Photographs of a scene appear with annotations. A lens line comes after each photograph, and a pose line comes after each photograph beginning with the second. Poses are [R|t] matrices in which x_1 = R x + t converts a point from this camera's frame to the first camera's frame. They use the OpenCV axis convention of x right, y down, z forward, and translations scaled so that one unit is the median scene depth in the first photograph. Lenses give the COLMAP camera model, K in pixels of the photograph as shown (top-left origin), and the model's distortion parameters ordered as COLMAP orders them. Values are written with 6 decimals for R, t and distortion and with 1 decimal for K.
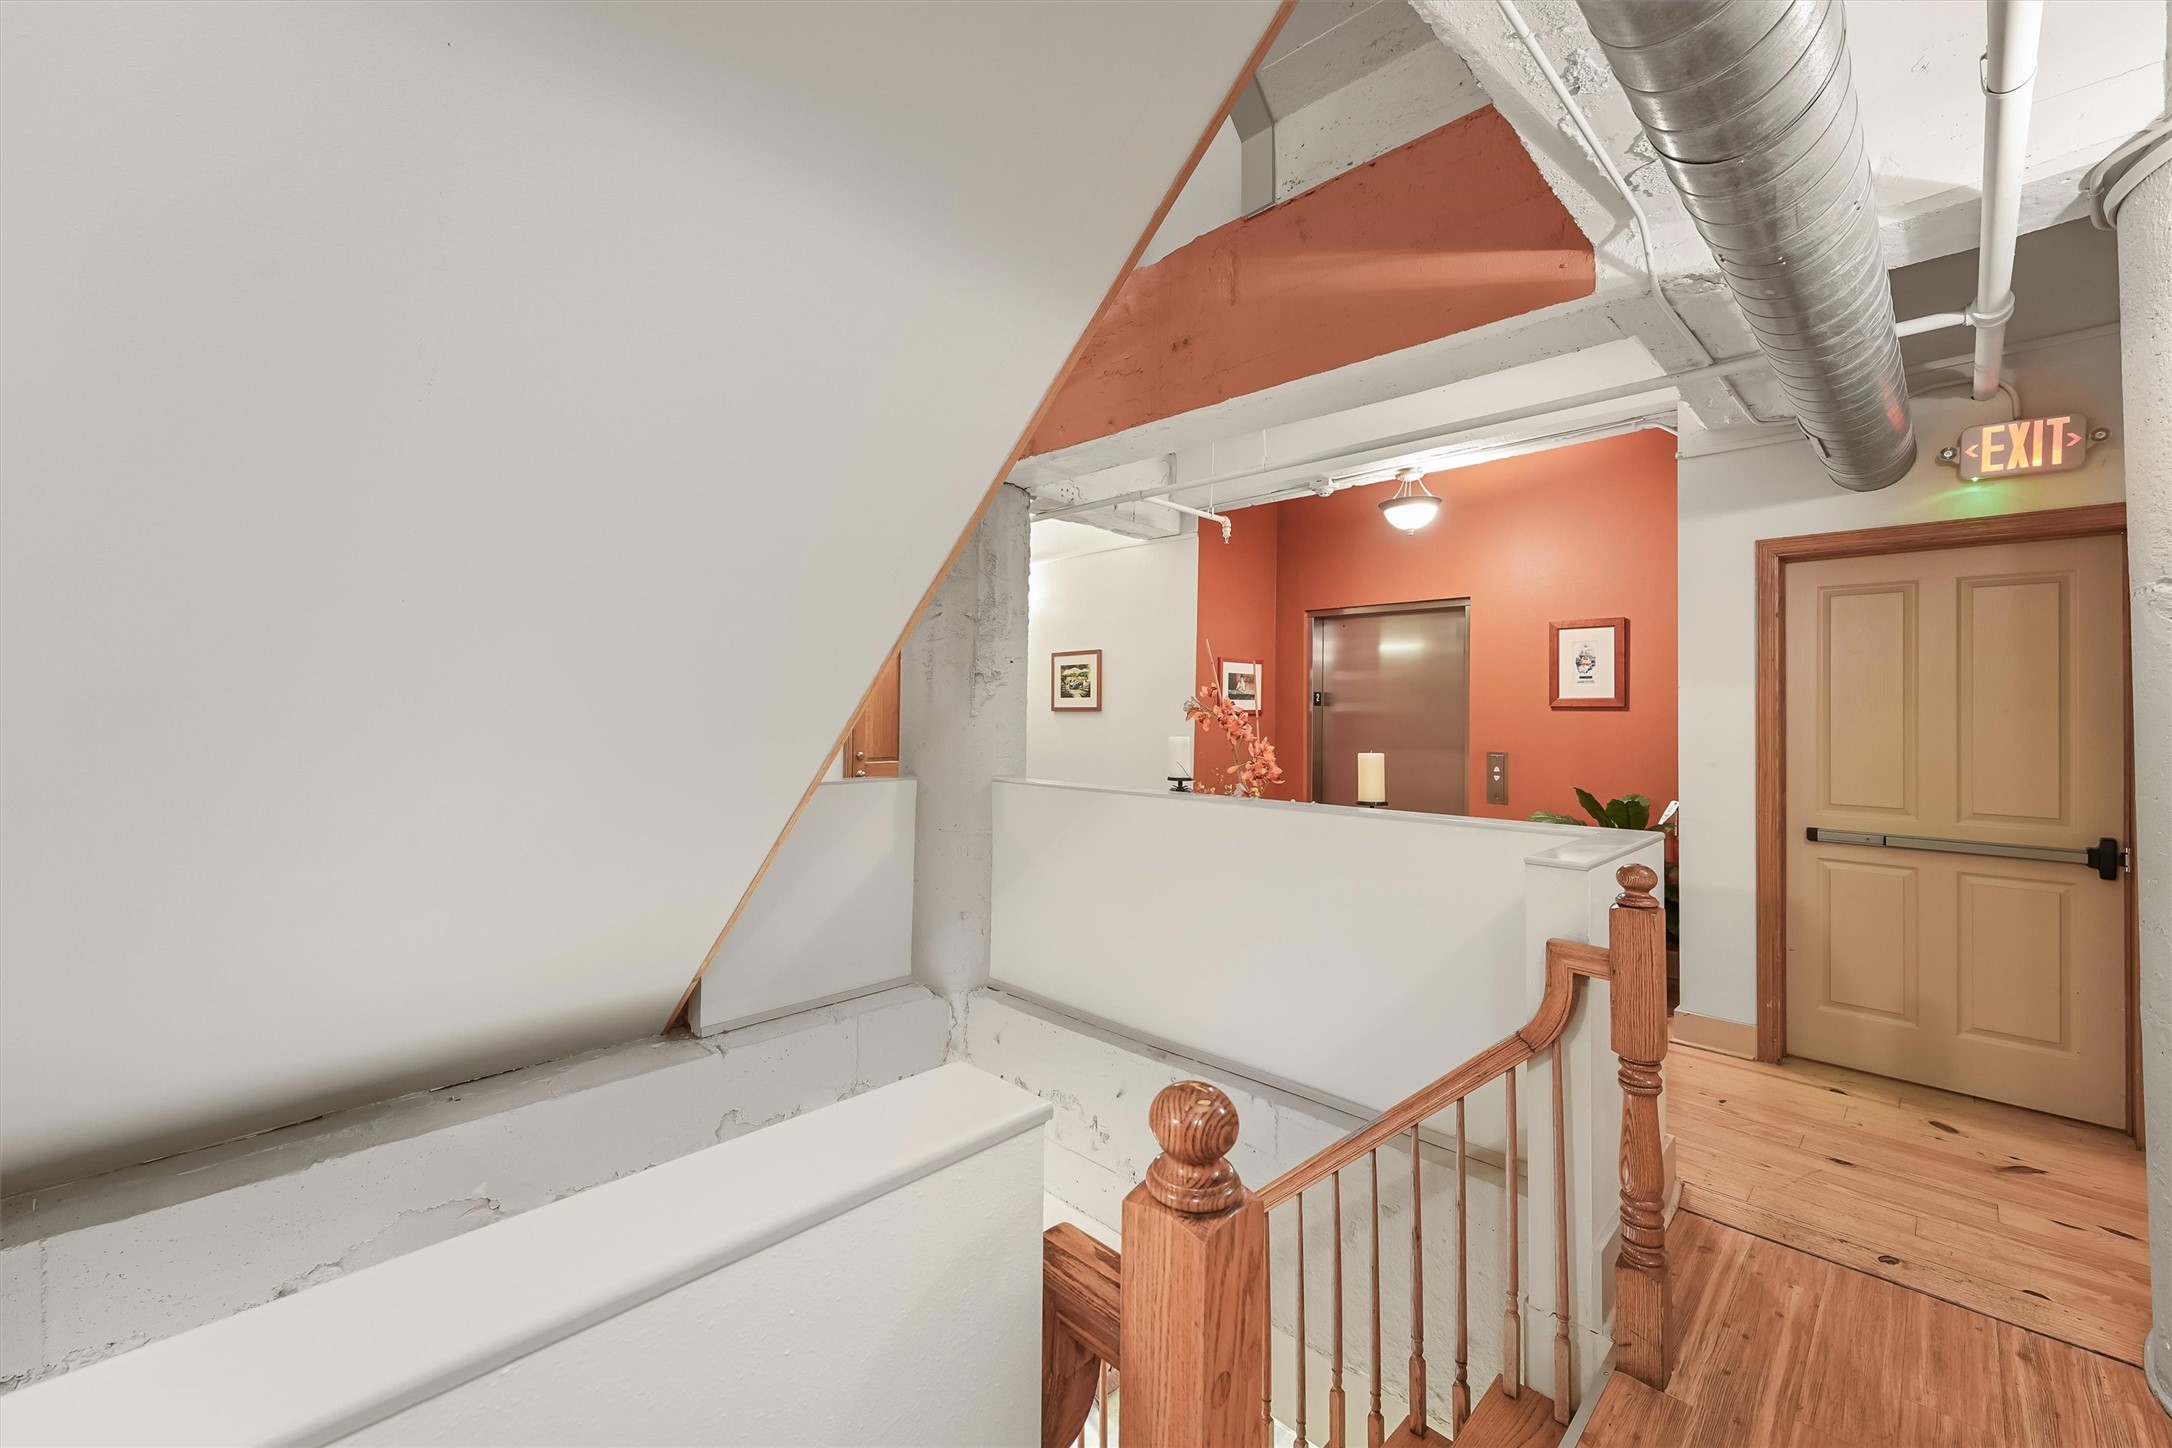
lens RADIAL K [[865.3, 0, 1081.1], [0, 865.3, 716.2], [0, 0, 1]] dist [0.003278, 0.000186]
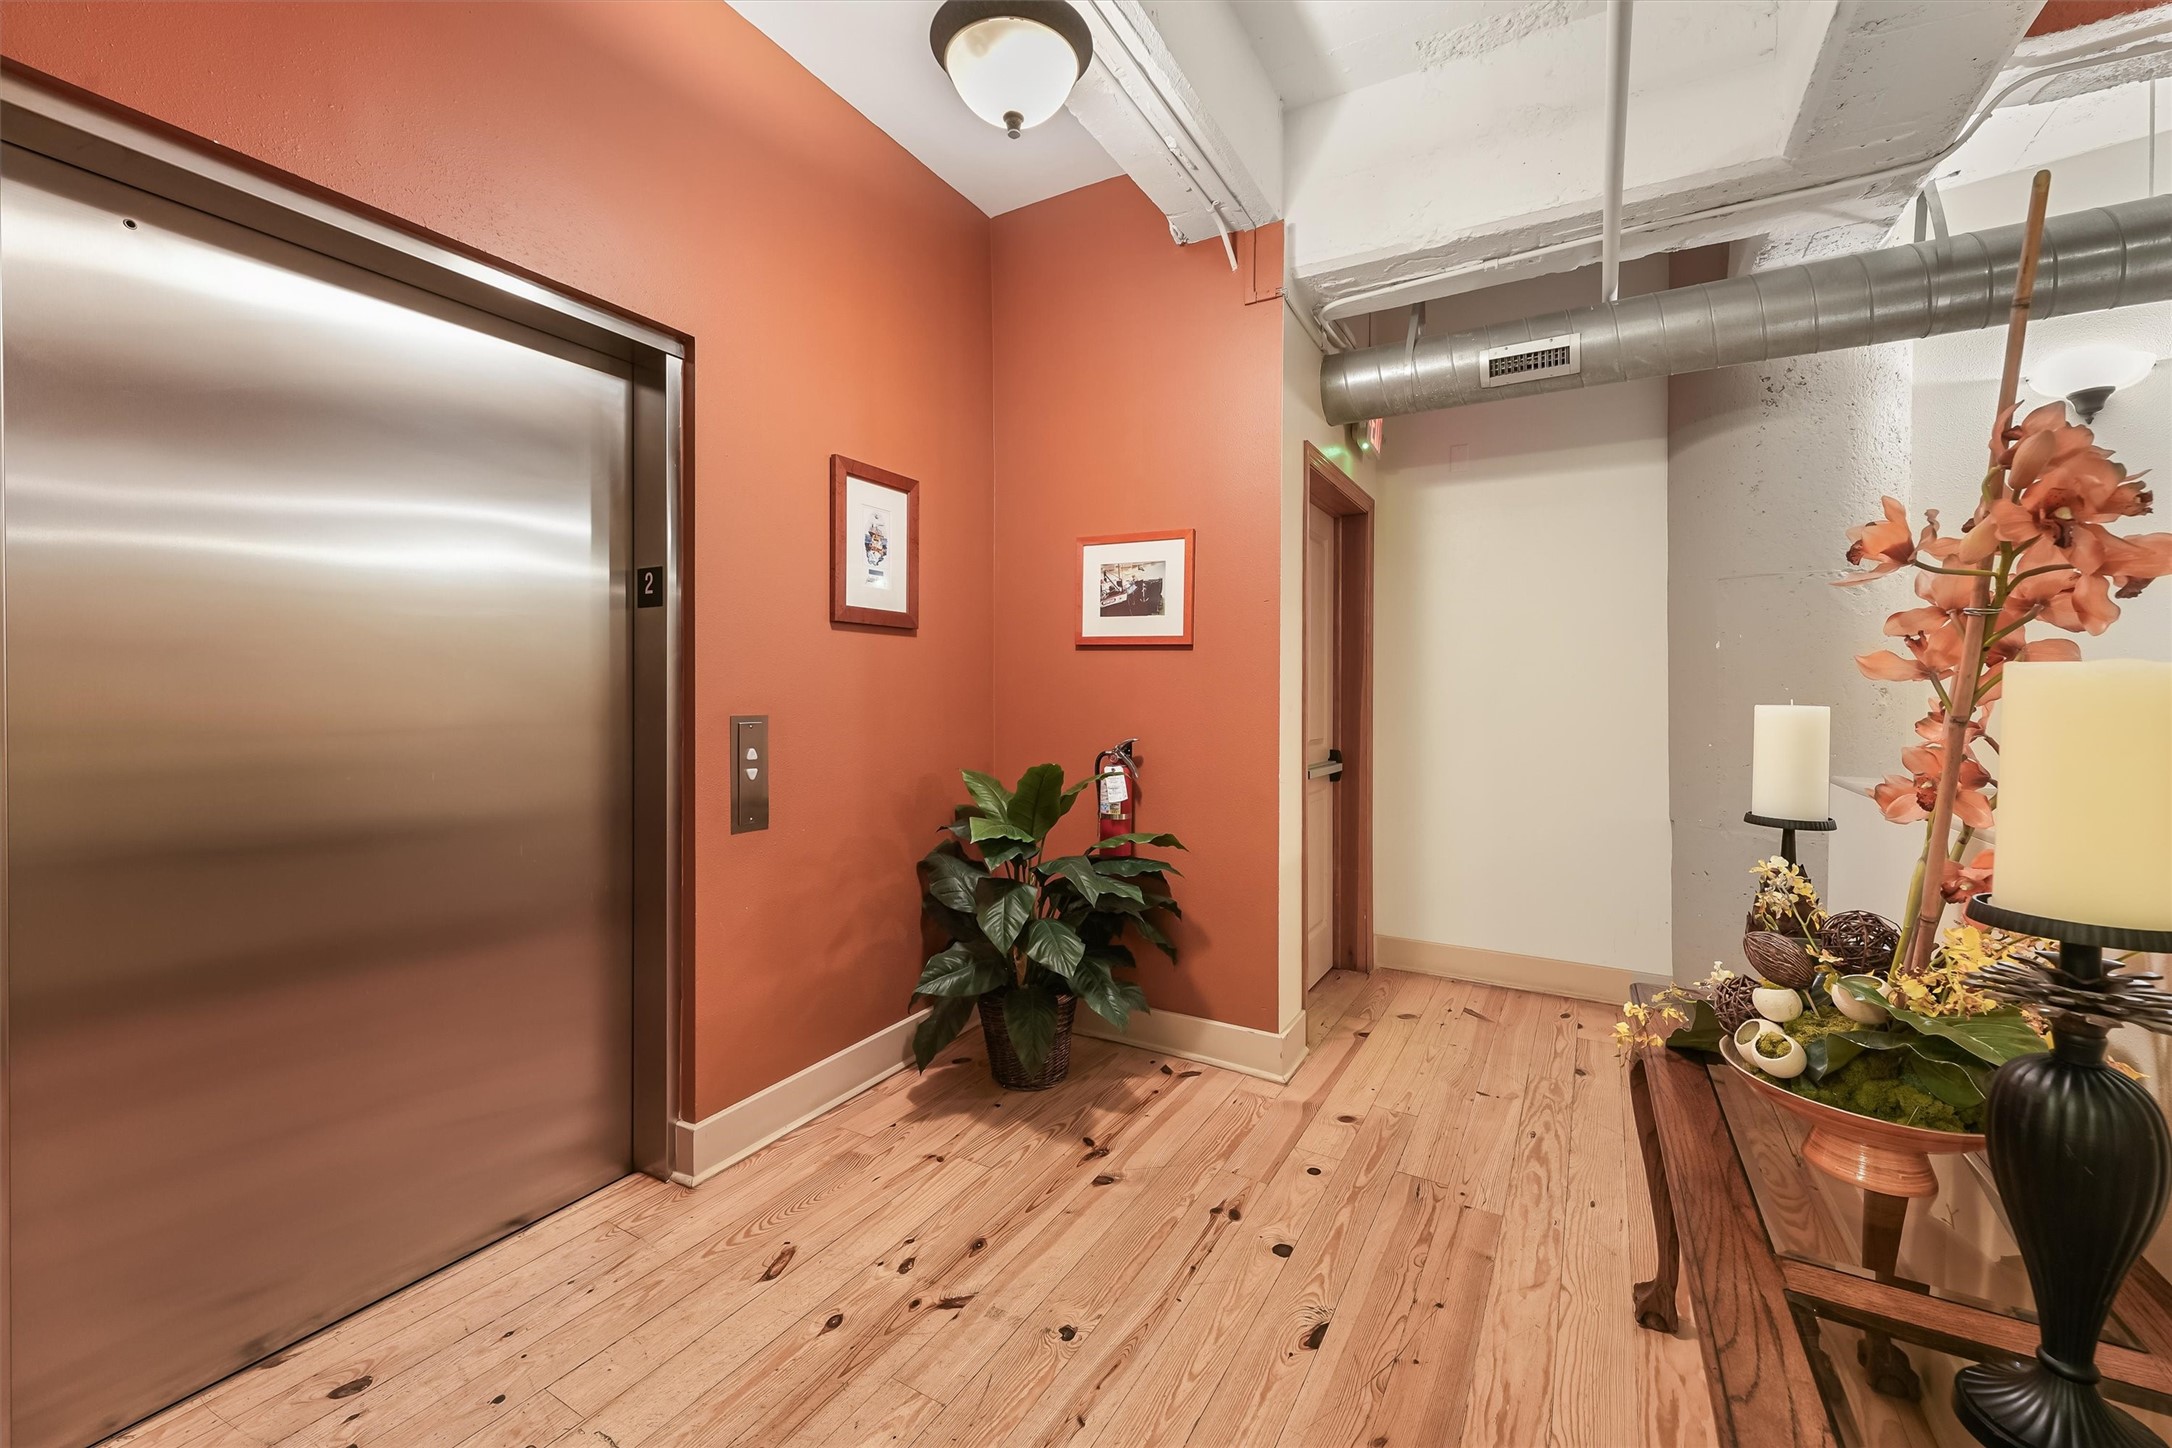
lens RADIAL K [[865.3, 0, 1081.9], [0, 865.3, 702.1], [0, 0, 1]] dist [0.003278, 0.000186]
pose [[-0.243338, -0.024722, 0.969626, 0.007844], [-0.008591, 0.999691, 0.023332, 0.024058], [-0.969903, -0.002653, -0.243475, 0.993913]]
